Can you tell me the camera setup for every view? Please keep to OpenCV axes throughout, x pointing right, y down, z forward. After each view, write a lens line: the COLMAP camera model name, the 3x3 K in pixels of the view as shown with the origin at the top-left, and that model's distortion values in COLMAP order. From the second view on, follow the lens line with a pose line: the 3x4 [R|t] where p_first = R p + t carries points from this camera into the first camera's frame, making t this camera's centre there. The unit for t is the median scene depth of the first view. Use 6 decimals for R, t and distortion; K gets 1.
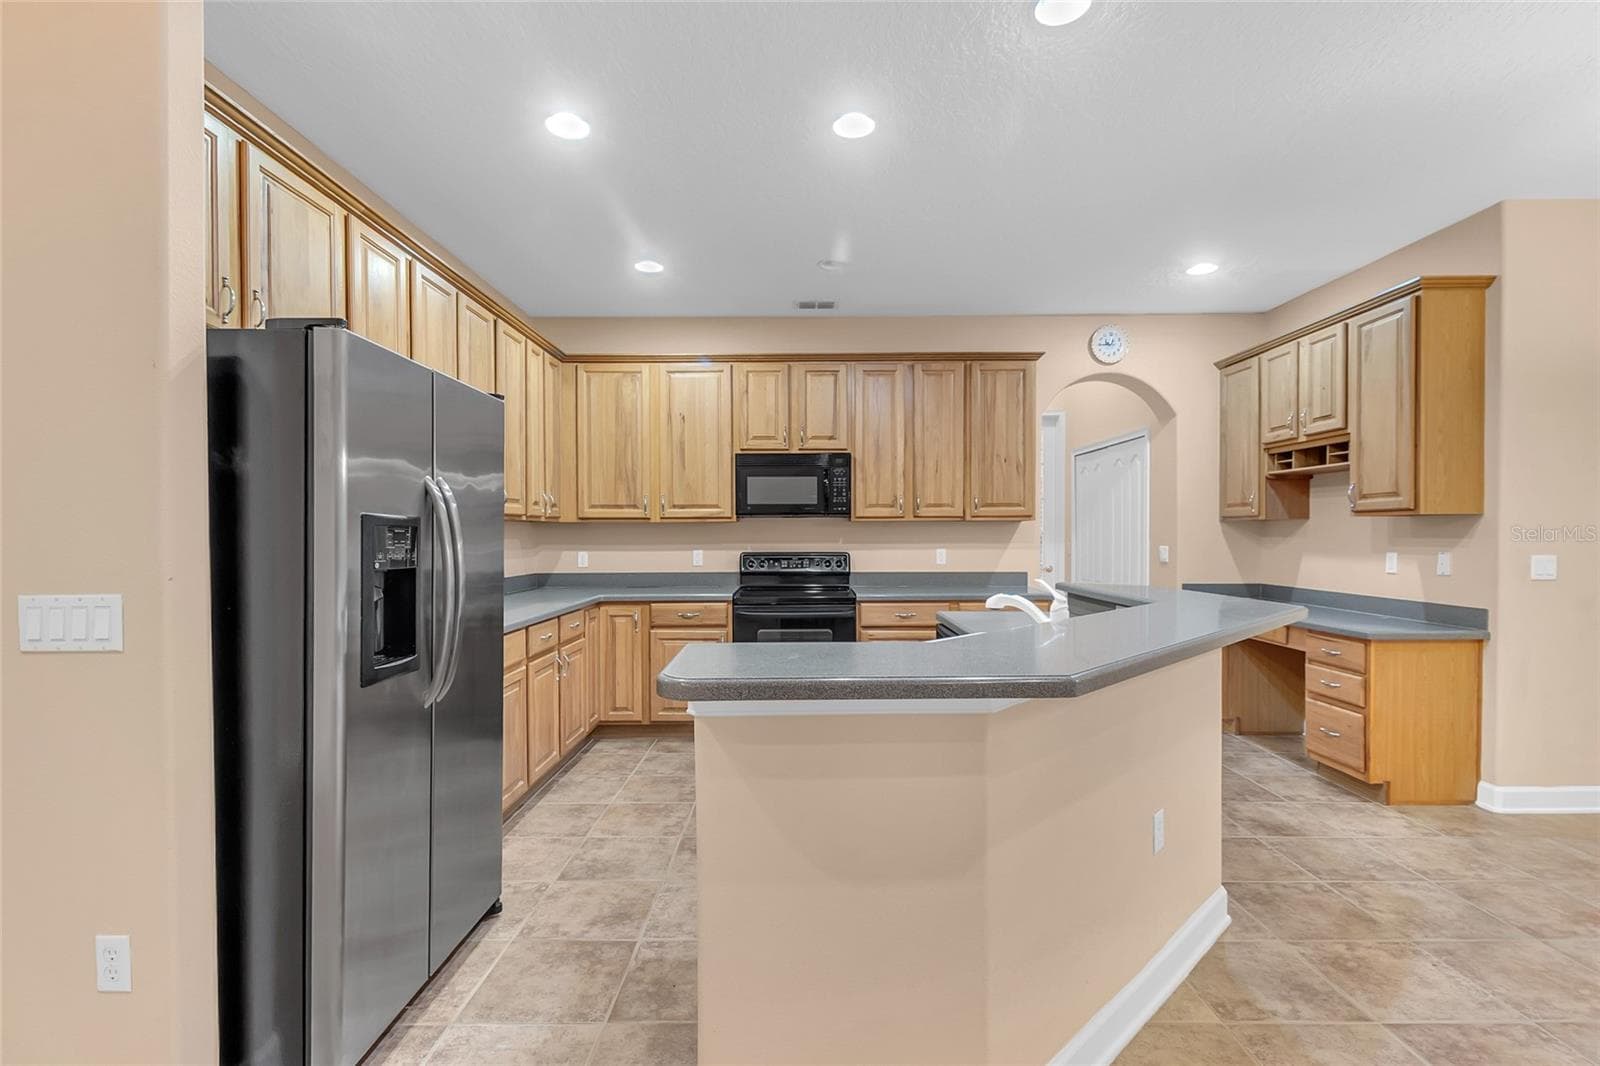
lens RADIAL K [[731.9, 0, 800.0], [0, 731.9, 533.0], [0, 0, 1]] dist [0.003607, -0.000176]
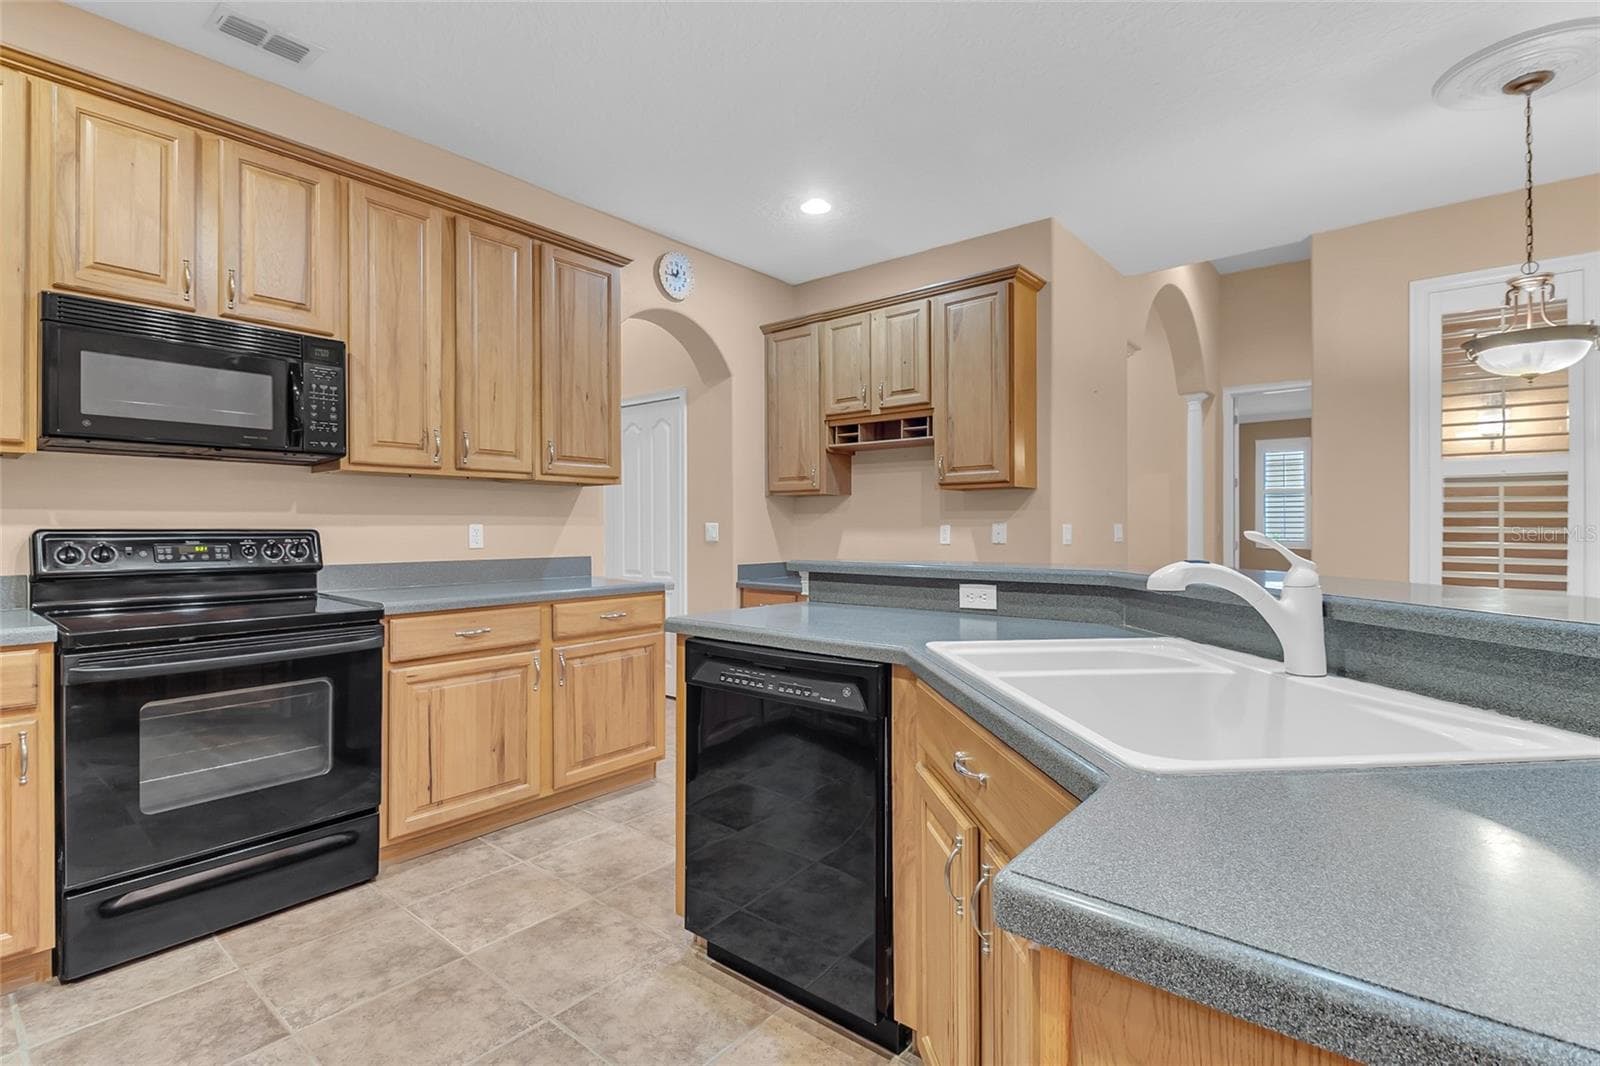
lens RADIAL K [[740.6, 0, 798.9], [0, 740.6, 523.9], [0, 0, 1]] dist [-0.000270, -0.000545]
pose [[0.634659, 0.006286, 0.772767, -0.138309], [-0.001447, 0.999975, -0.006946, 0.027270], [-0.772791, 0.003290, 0.634652, 0.395226]]
